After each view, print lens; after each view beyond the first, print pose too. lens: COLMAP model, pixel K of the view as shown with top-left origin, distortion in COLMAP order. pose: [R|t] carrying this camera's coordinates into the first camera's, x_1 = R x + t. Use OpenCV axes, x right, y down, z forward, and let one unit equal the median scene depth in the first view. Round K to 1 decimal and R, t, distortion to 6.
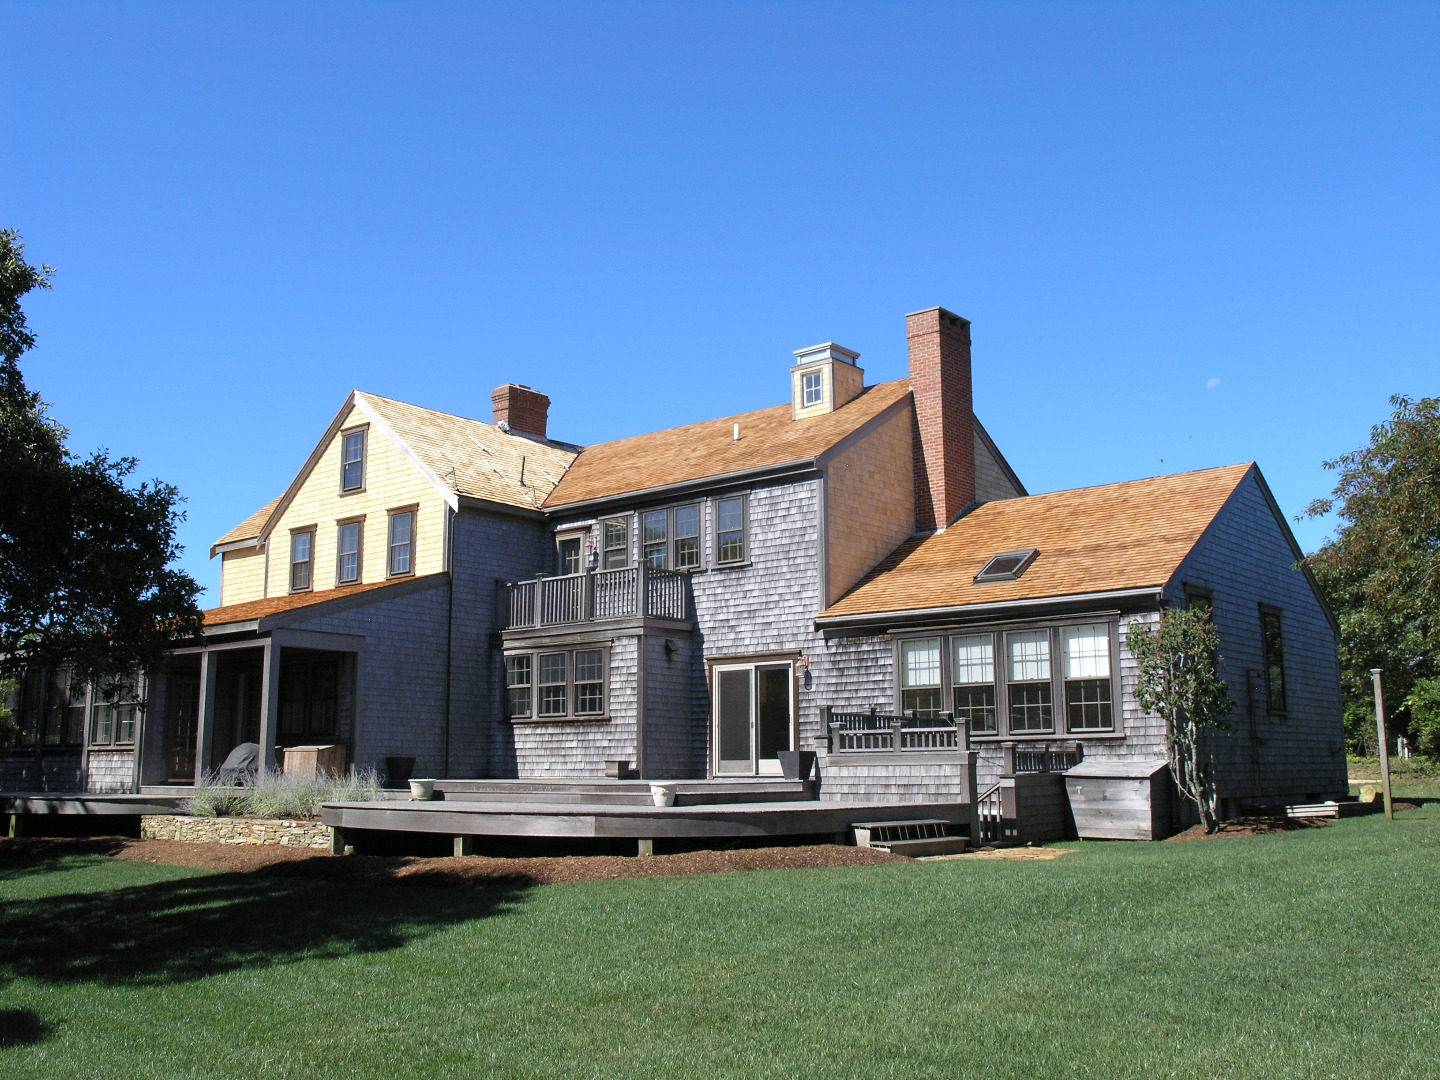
lens RADIAL K [[1378.5, 0, 720.0], [0, 1378.5, 540.0], [0, 0, 1]] dist [-0.076416, 0.091933]
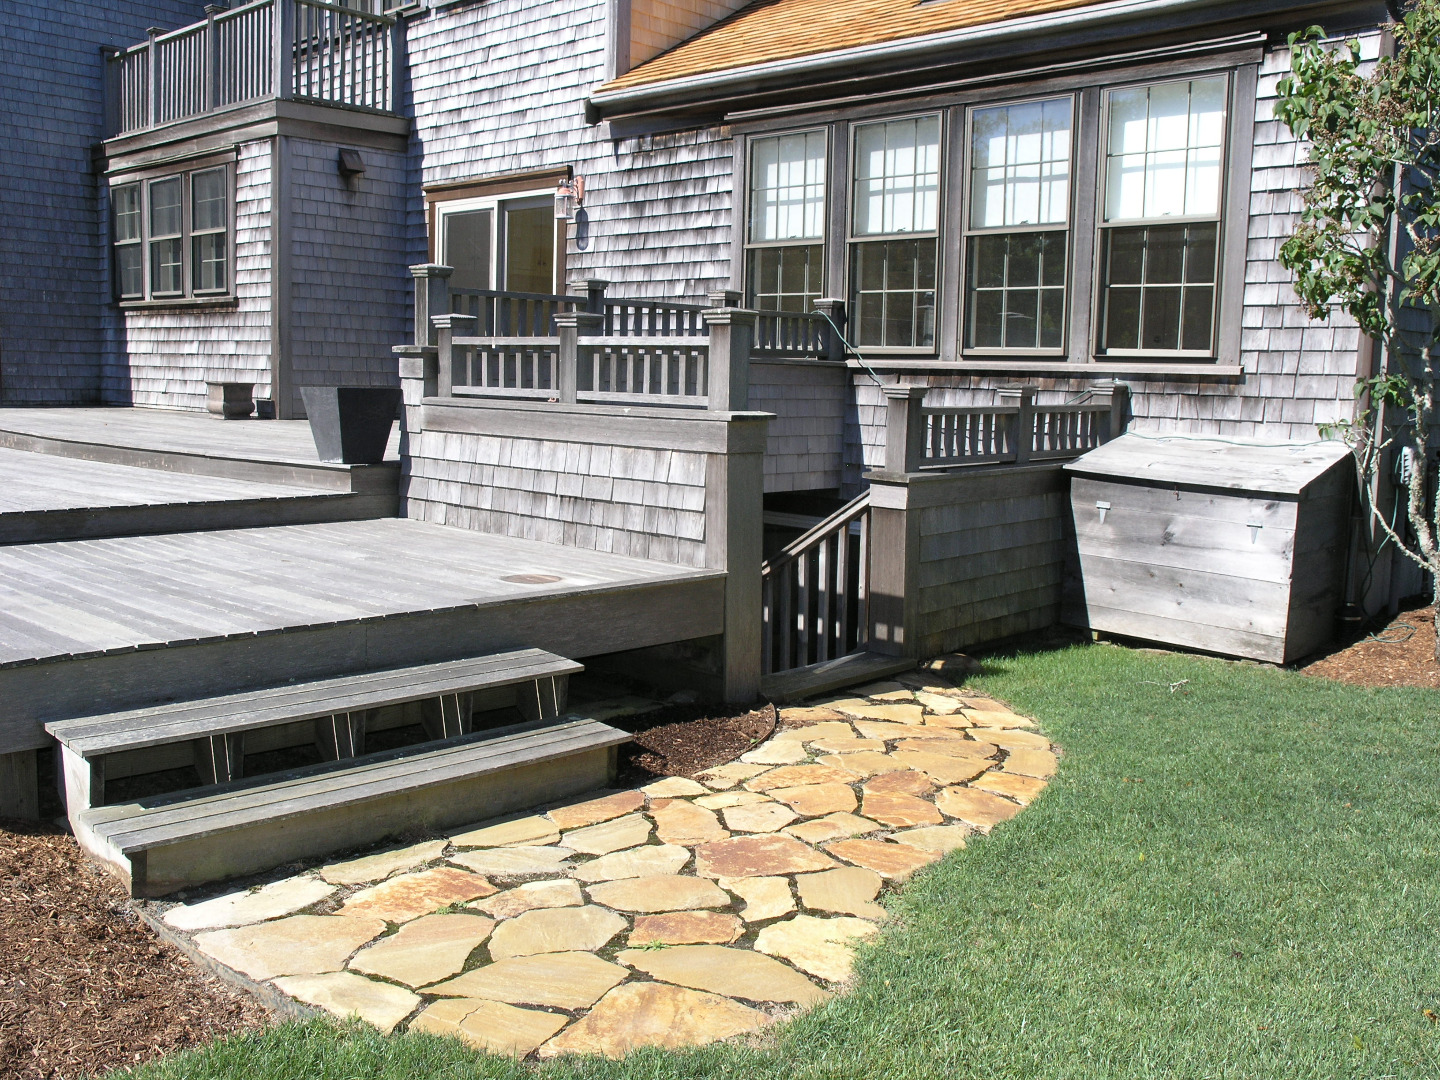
lens RADIAL K [[1378.5, 0, 720.0], [0, 1378.5, 540.0], [0, 0, 1]] dist [-0.076416, 0.091933]
pose [[0.996762, 0.037164, -0.071300, 0.155046], [-0.015207, 0.957899, 0.286701, 0.069632], [0.078953, -0.284688, 0.955363, 0.527355]]
